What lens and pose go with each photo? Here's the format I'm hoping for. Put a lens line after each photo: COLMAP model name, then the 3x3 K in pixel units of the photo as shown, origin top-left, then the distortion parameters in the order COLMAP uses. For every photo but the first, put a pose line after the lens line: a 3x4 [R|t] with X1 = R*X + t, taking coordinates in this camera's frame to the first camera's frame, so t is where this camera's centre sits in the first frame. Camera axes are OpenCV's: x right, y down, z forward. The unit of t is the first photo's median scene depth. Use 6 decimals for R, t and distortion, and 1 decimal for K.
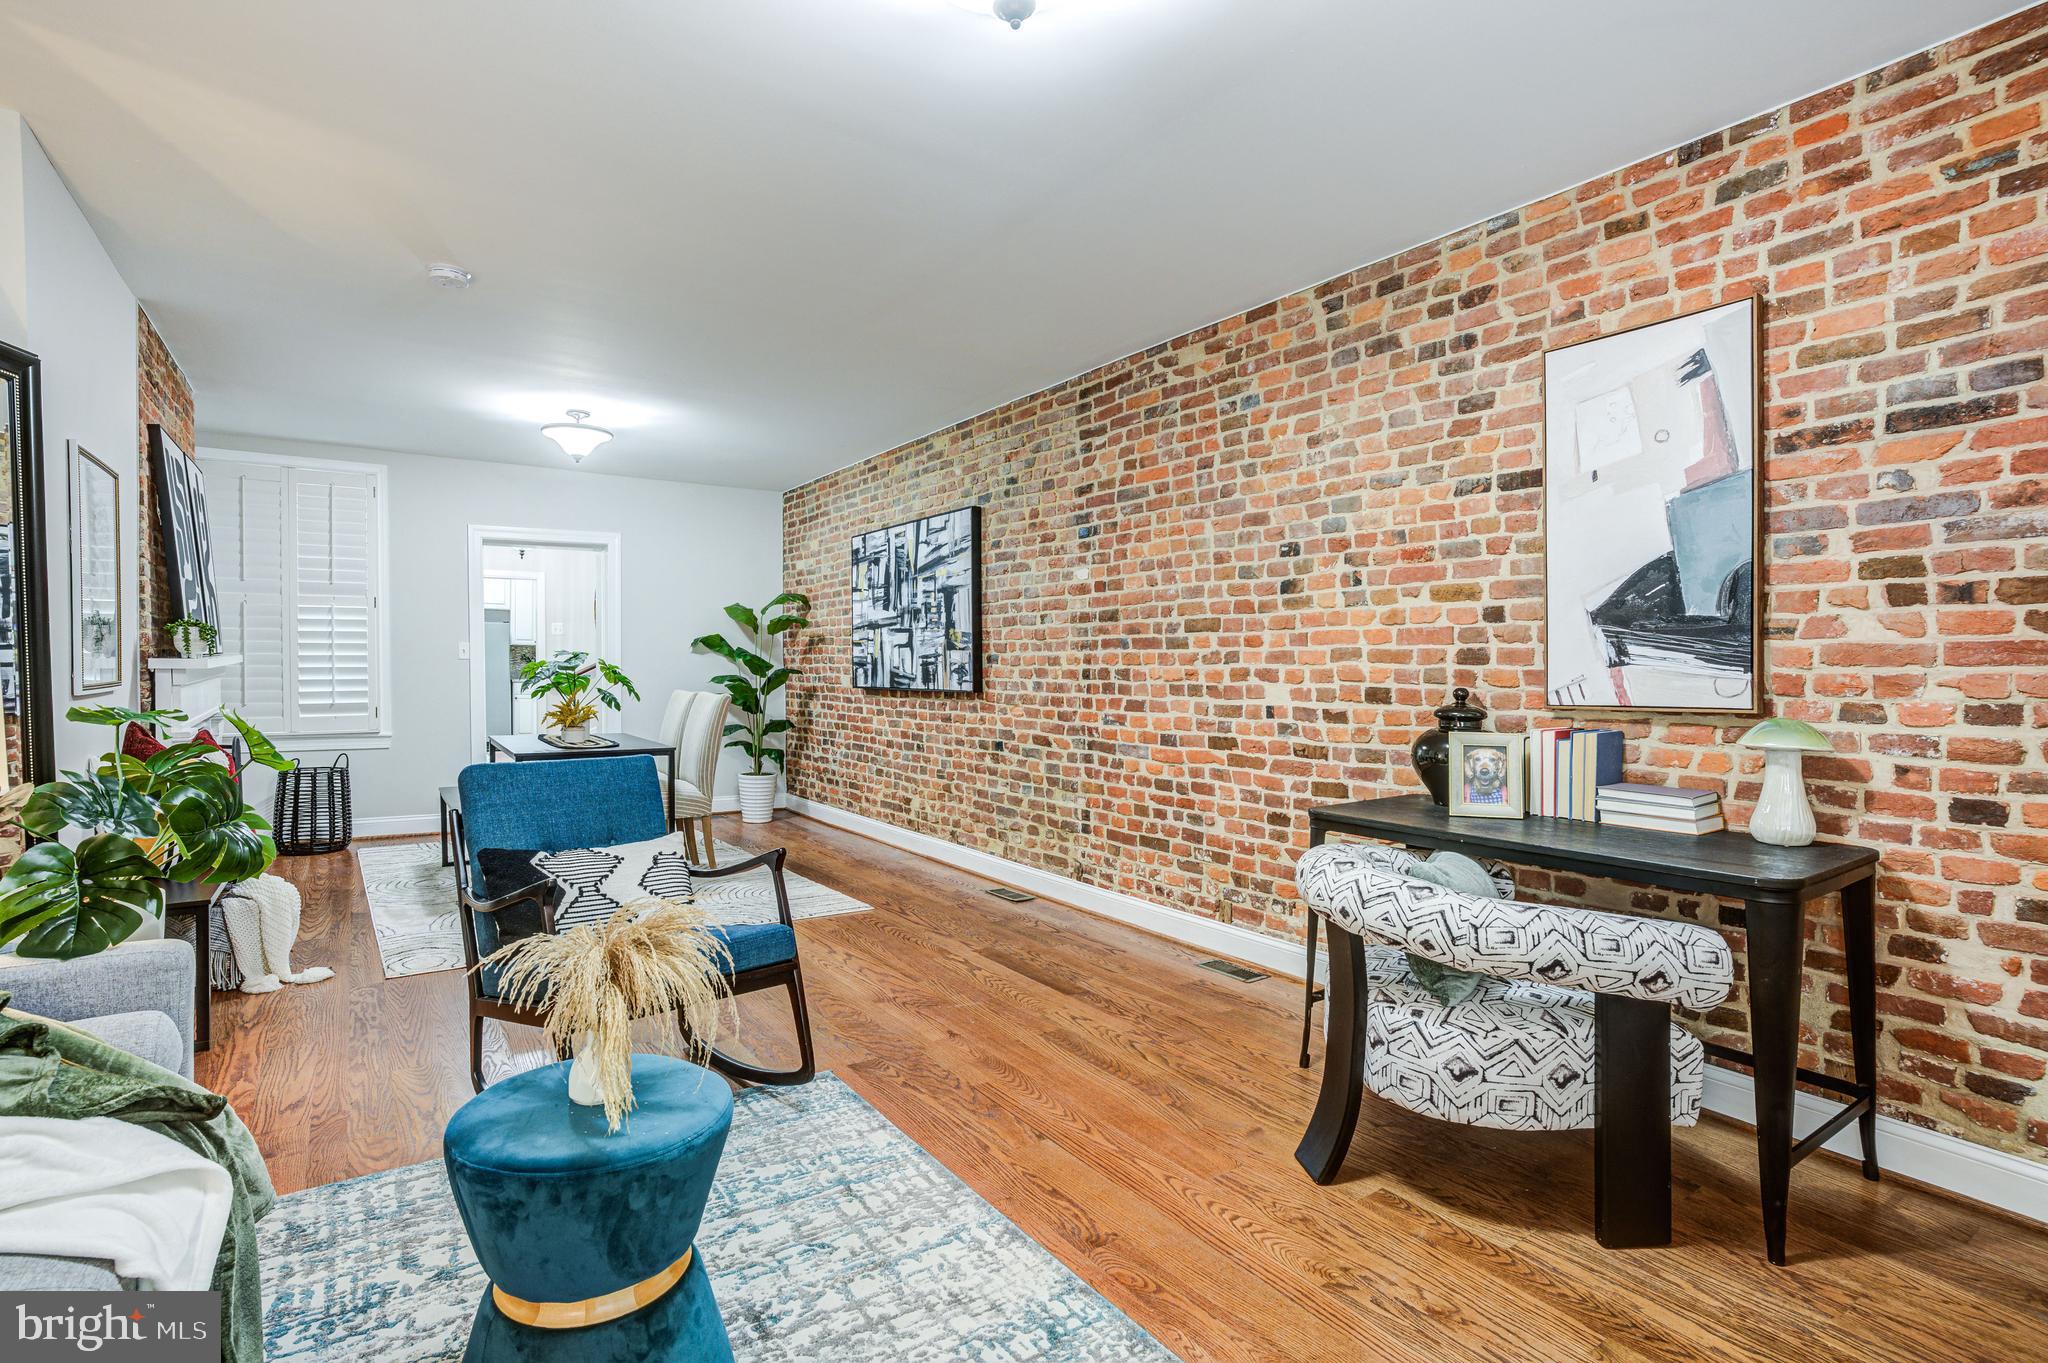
lens RADIAL K [[993.2, 0, 1024.8], [0, 993.2, 674.4], [0, 0, 1]] dist [-0.050031, 0.022155]
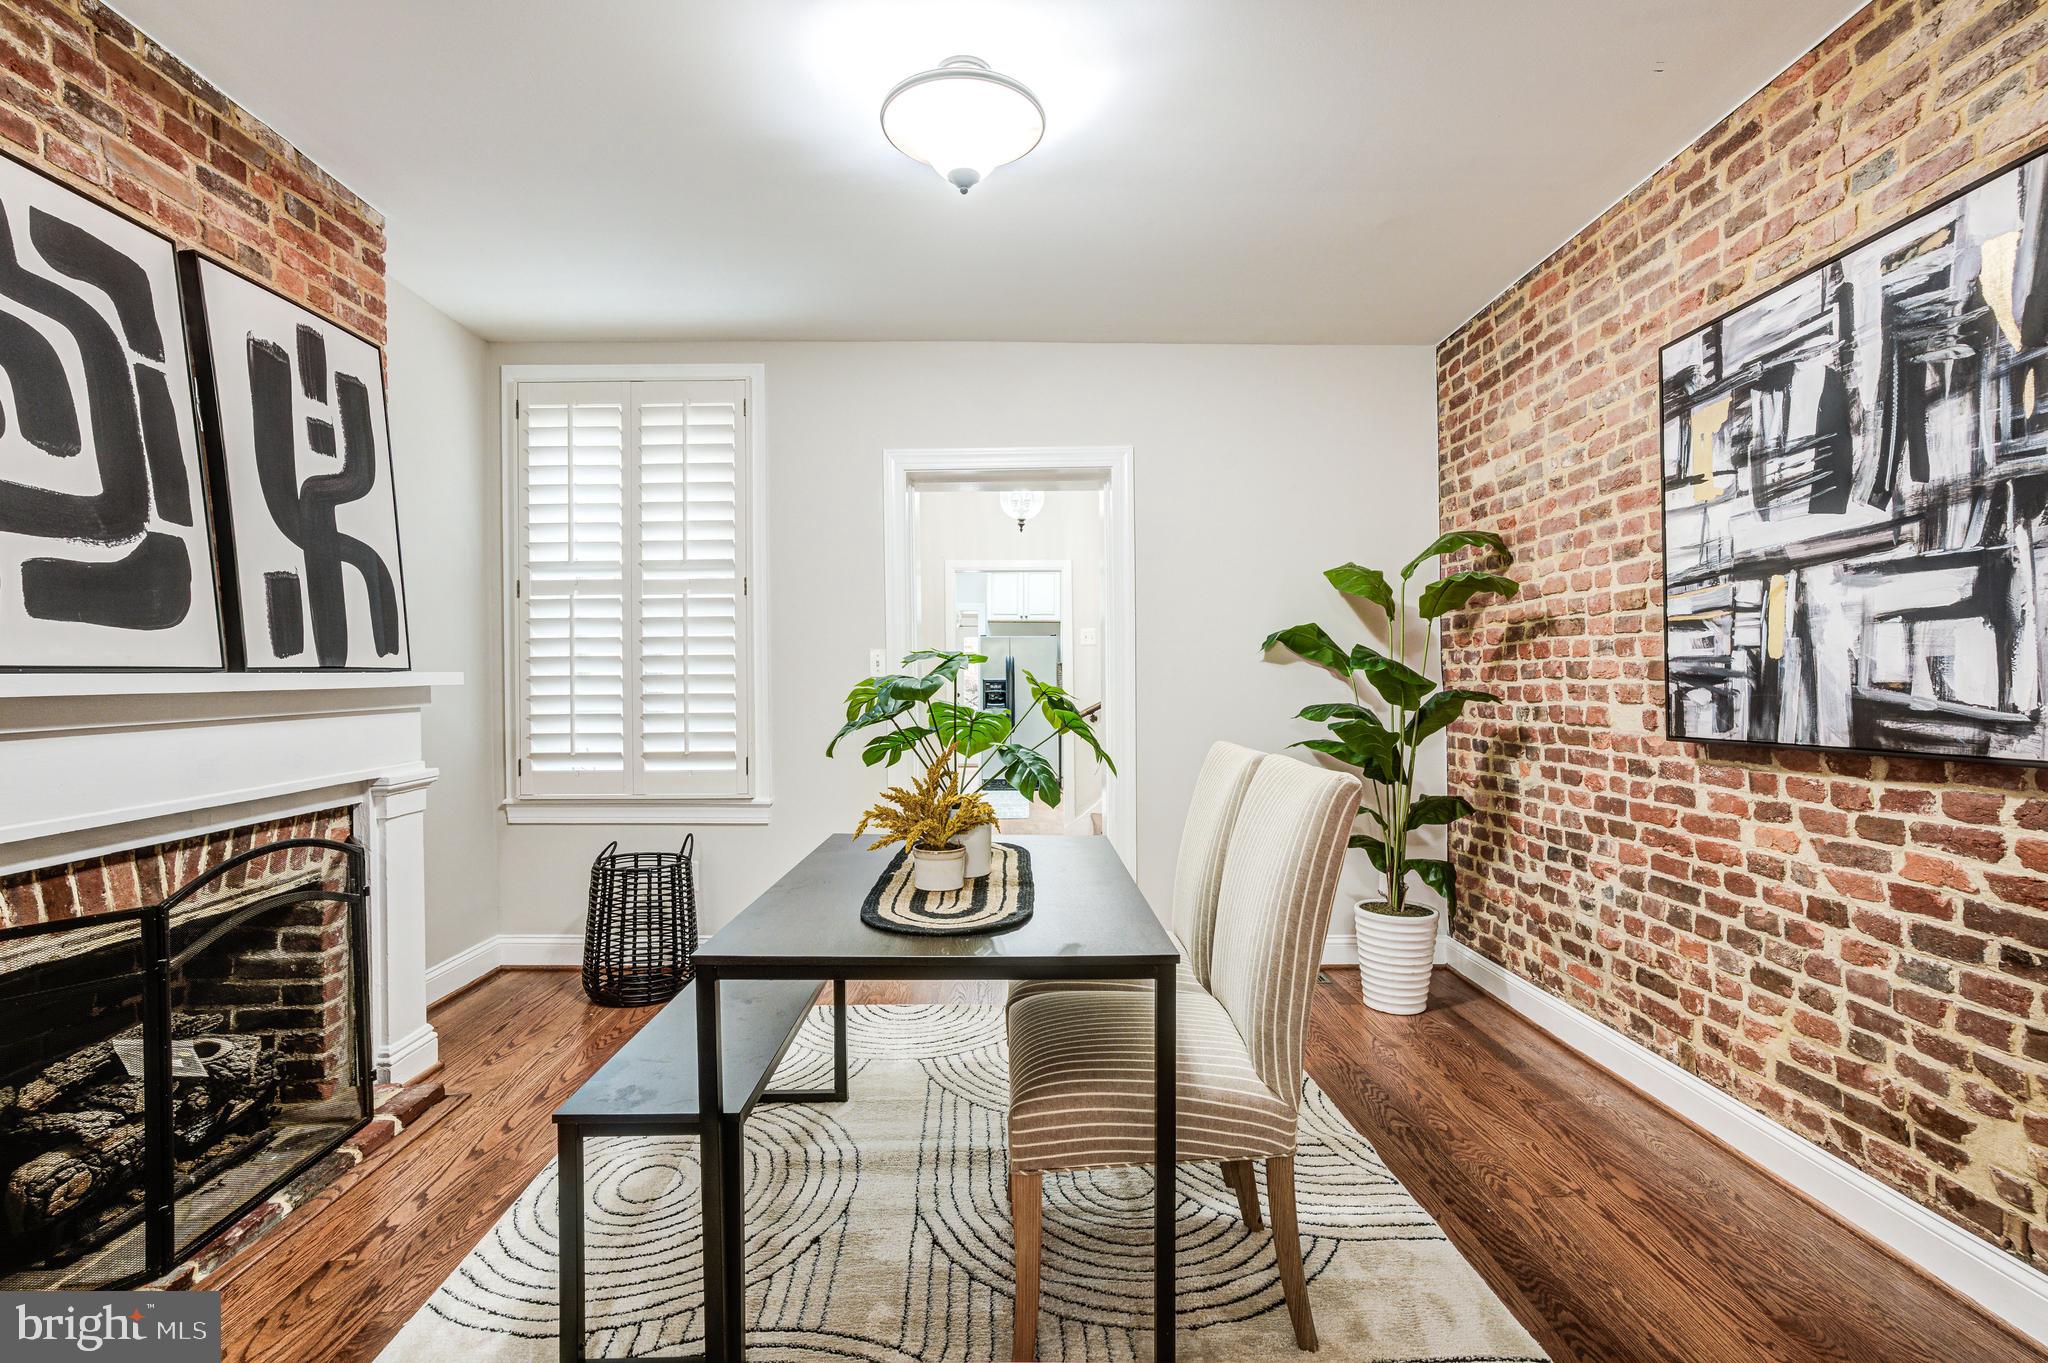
lens RADIAL K [[960.0, 0, 1013.3], [0, 960.0, 688.3], [0, 0, 1]] dist [-0.008908, 0.012843]
pose [[0.825998, -0.006542, -0.563636, -0.174694], [0.003161, 0.999971, -0.006973, -0.004703], [0.563665, 0.003978, 0.825994, 0.554985]]
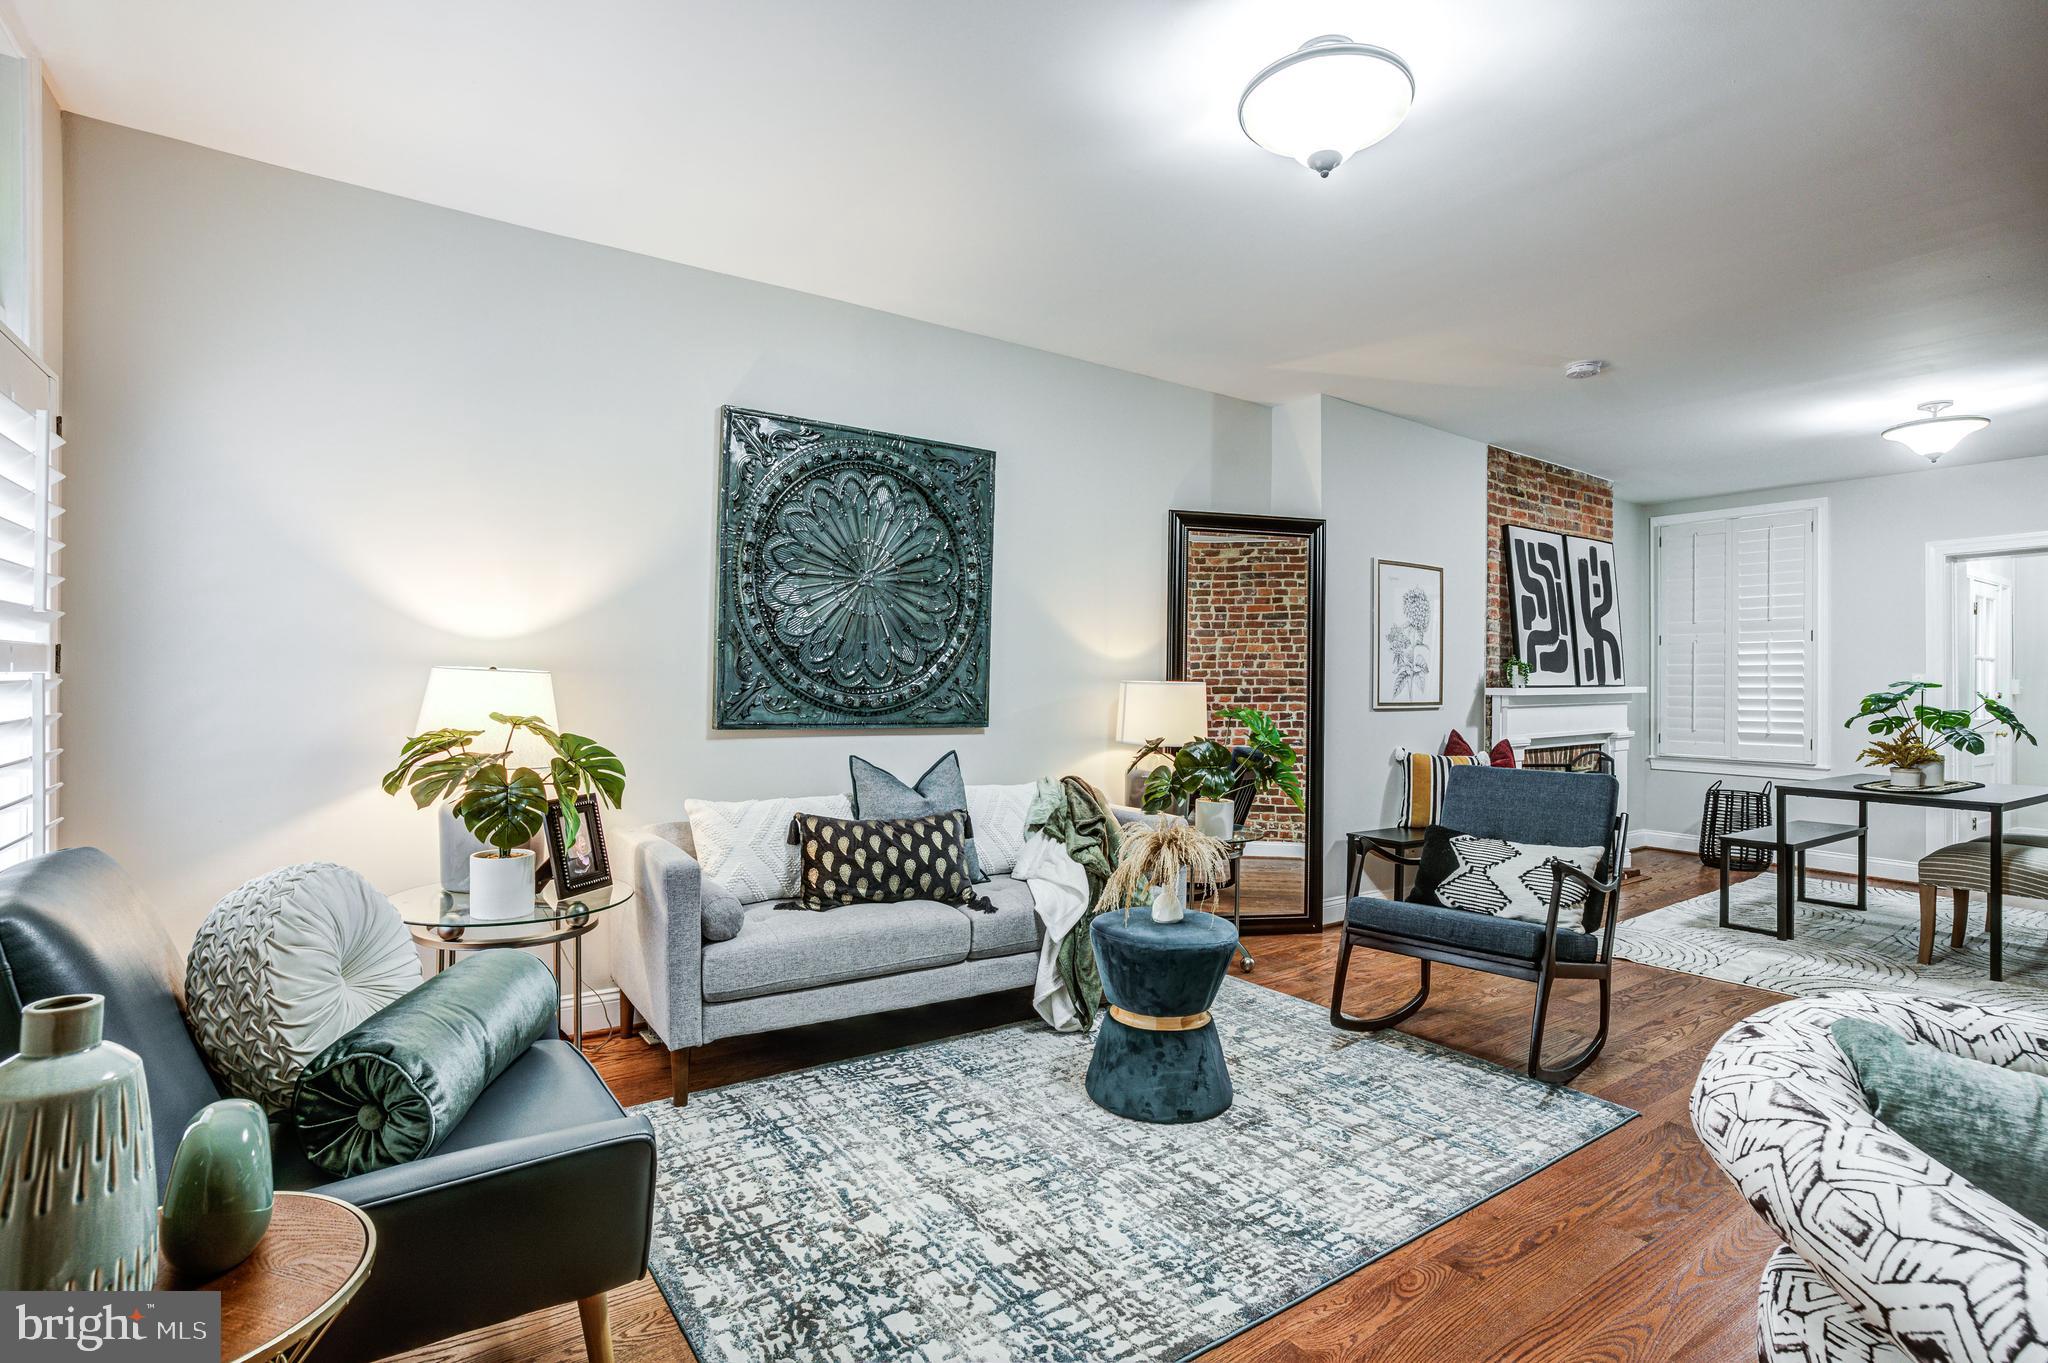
lens RADIAL K [[993.2, 0, 1006.8], [0, 993.2, 682.4], [0, 0, 1]] dist [-0.050031, 0.022155]
pose [[-0.004352, -0.008370, -0.999956, 0.320317], [-0.023200, 0.999697, -0.008266, 0.002131], [0.999721, 0.023163, -0.004545, 0.159600]]
